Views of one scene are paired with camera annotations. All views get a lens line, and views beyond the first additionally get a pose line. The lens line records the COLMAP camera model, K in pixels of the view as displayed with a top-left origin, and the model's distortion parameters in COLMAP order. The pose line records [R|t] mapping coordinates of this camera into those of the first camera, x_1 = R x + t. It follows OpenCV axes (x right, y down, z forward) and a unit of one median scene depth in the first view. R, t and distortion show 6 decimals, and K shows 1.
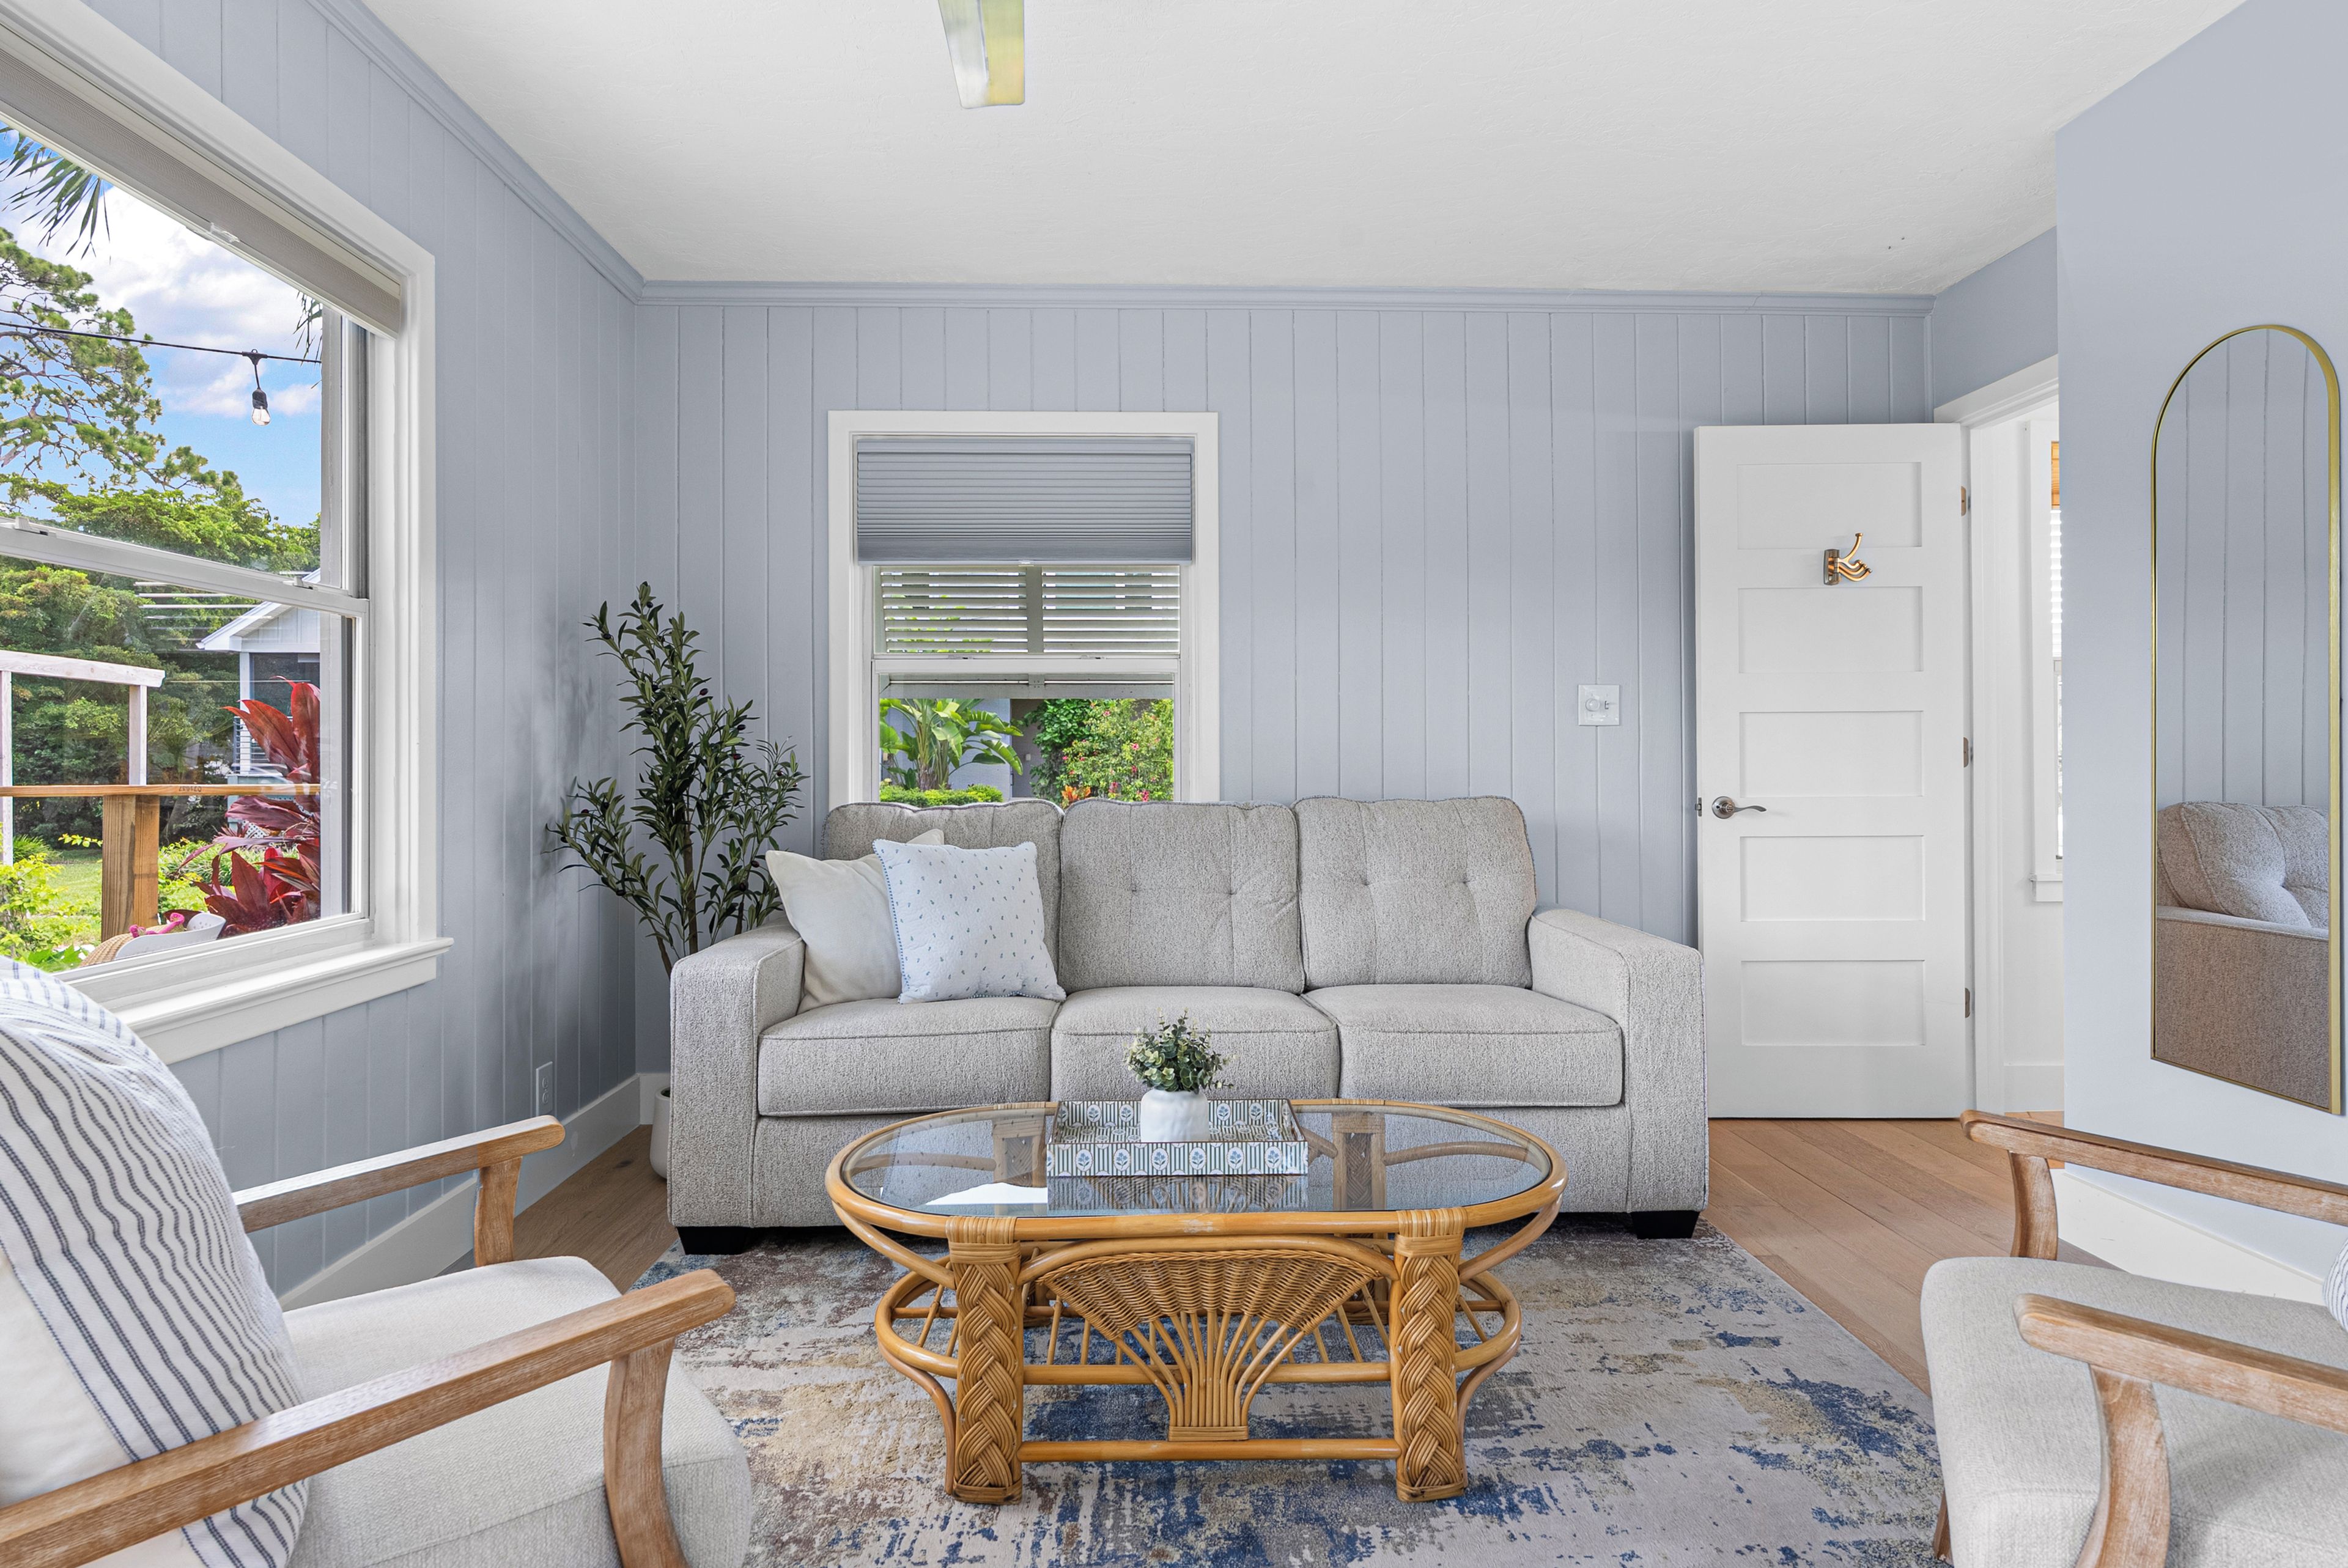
lens RADIAL K [[1258.4, 0, 1175.3], [0, 1258.4, 733.6], [0, 0, 1]] dist [-0.020043, -0.000127]
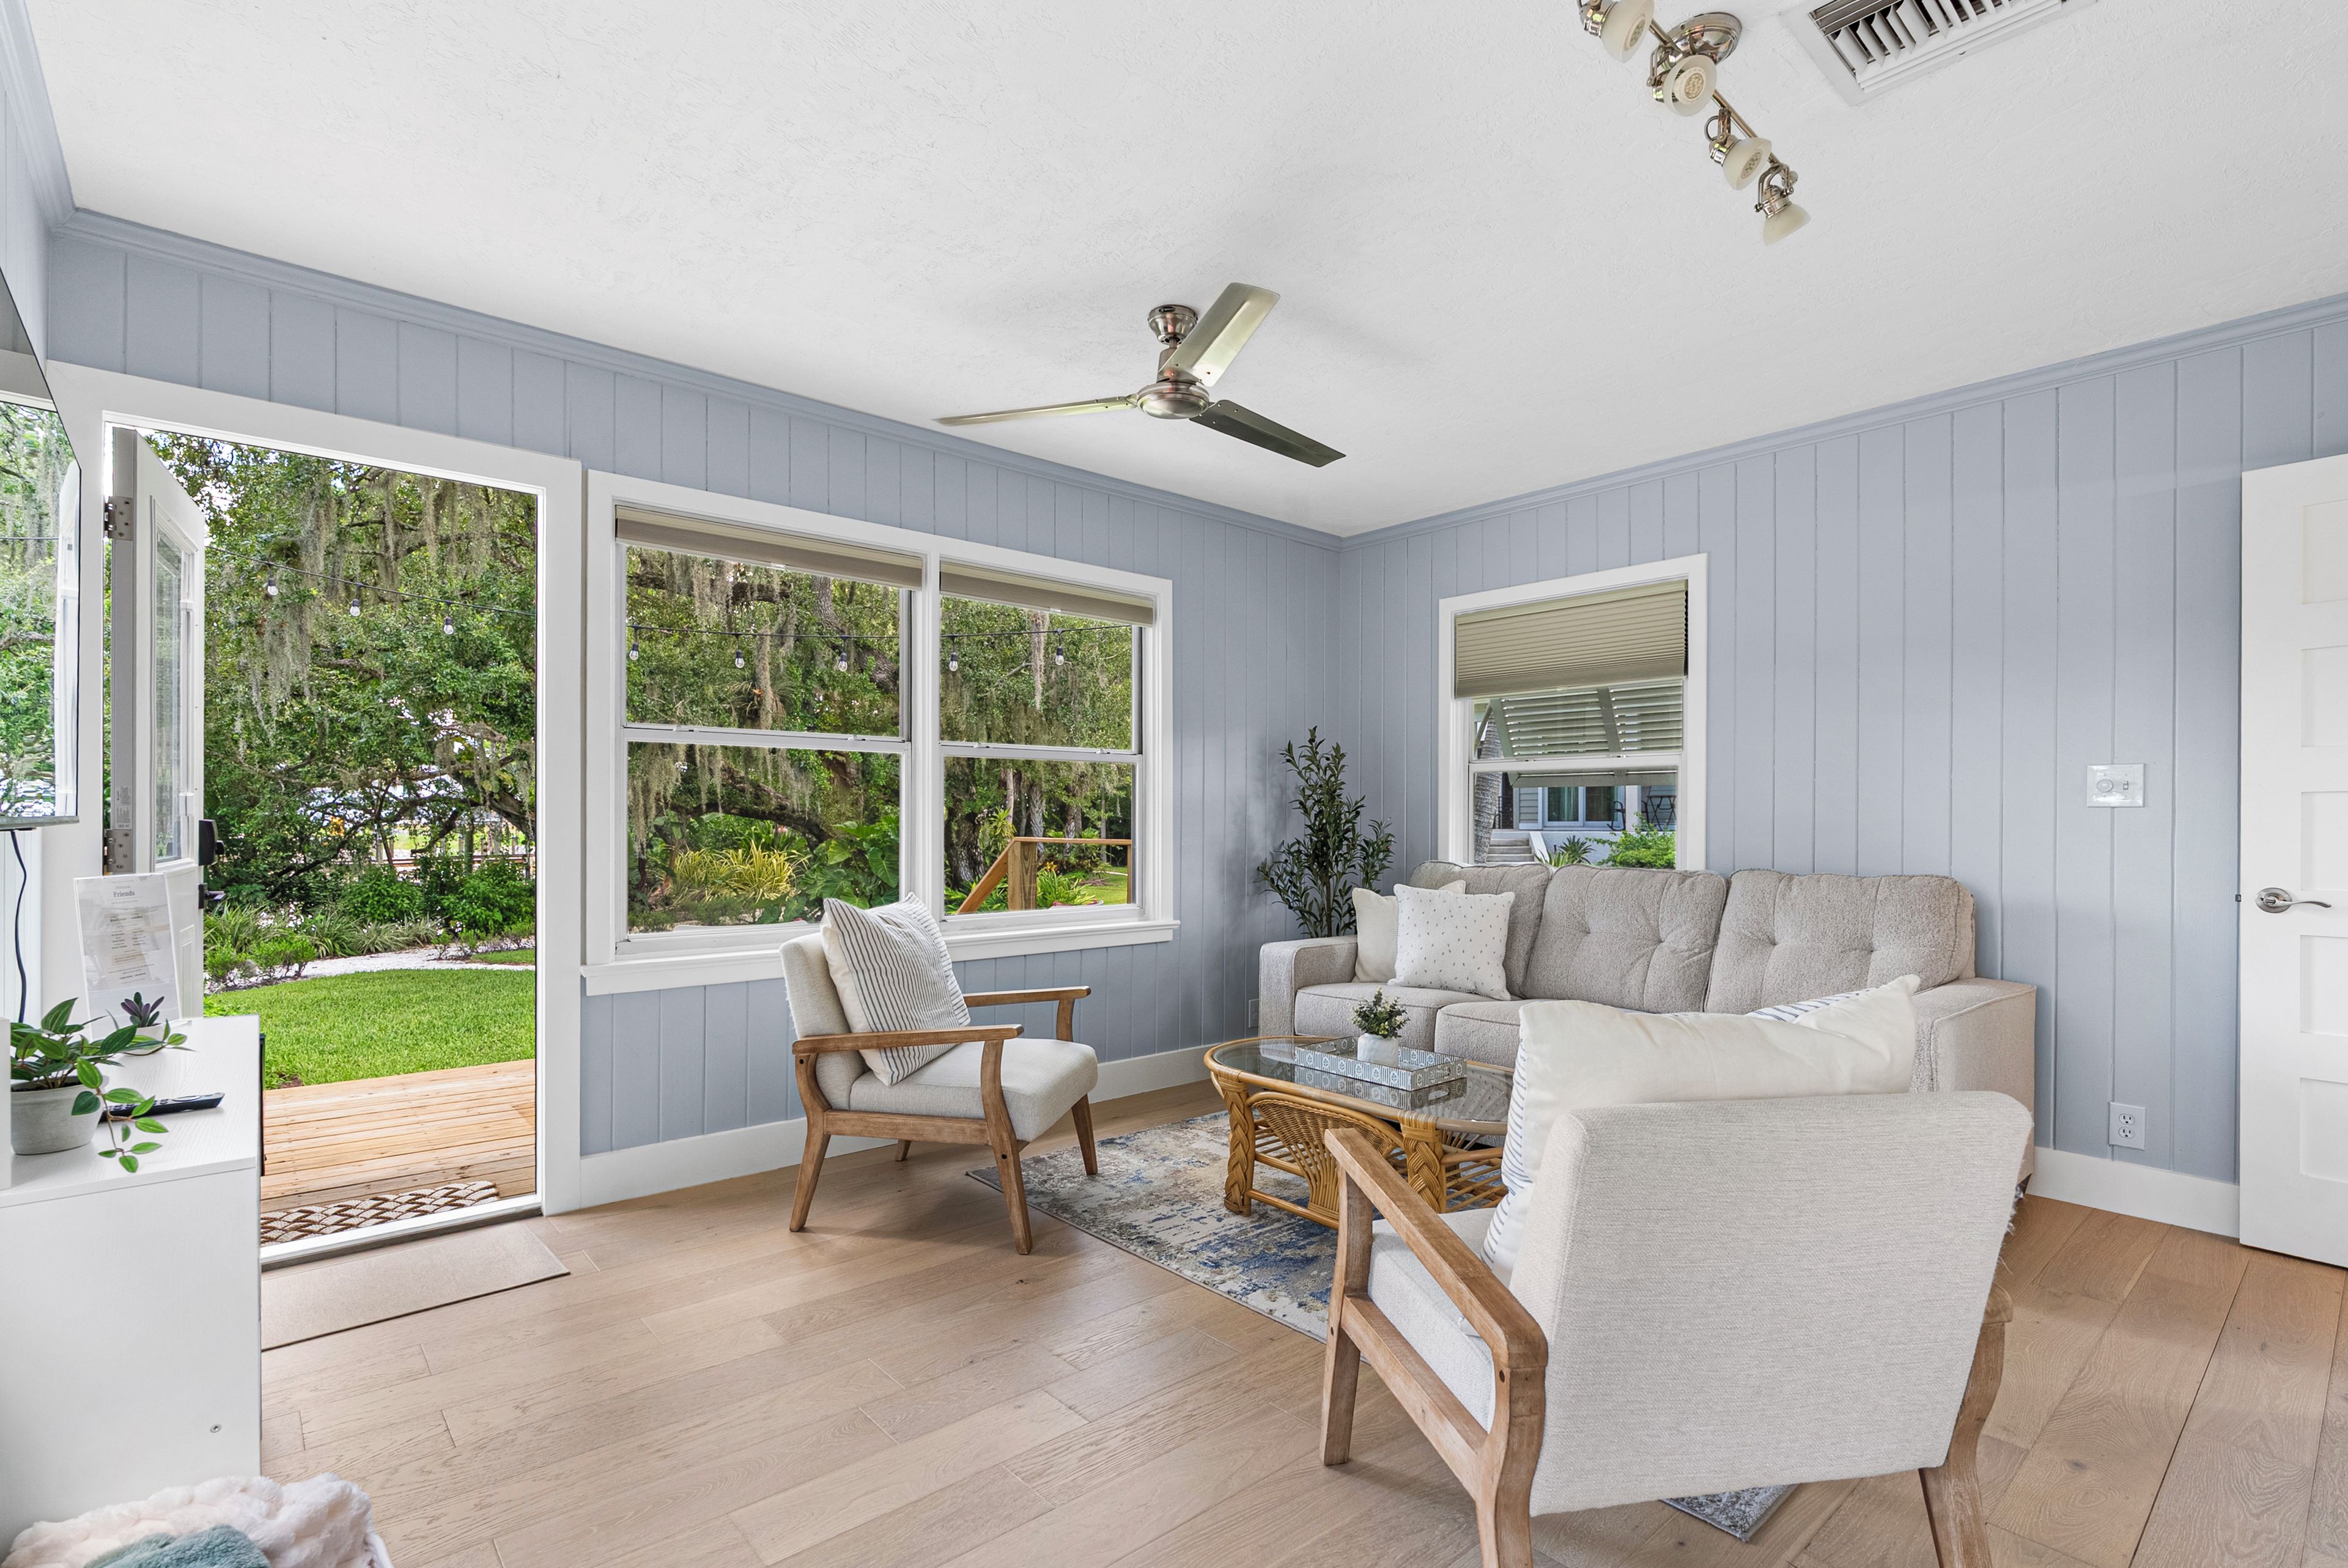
lens RADIAL K [[1126.2, 0, 1177.5], [0, 1126.2, 800.2], [0, 0, 1]] dist [-0.031938, -0.000276]
pose [[0.625382, -0.006282, -0.780294, 0.657374], [0.010400, 0.999946, 0.000284, -0.023633], [0.780250, -0.008292, 0.625413, -0.102902]]
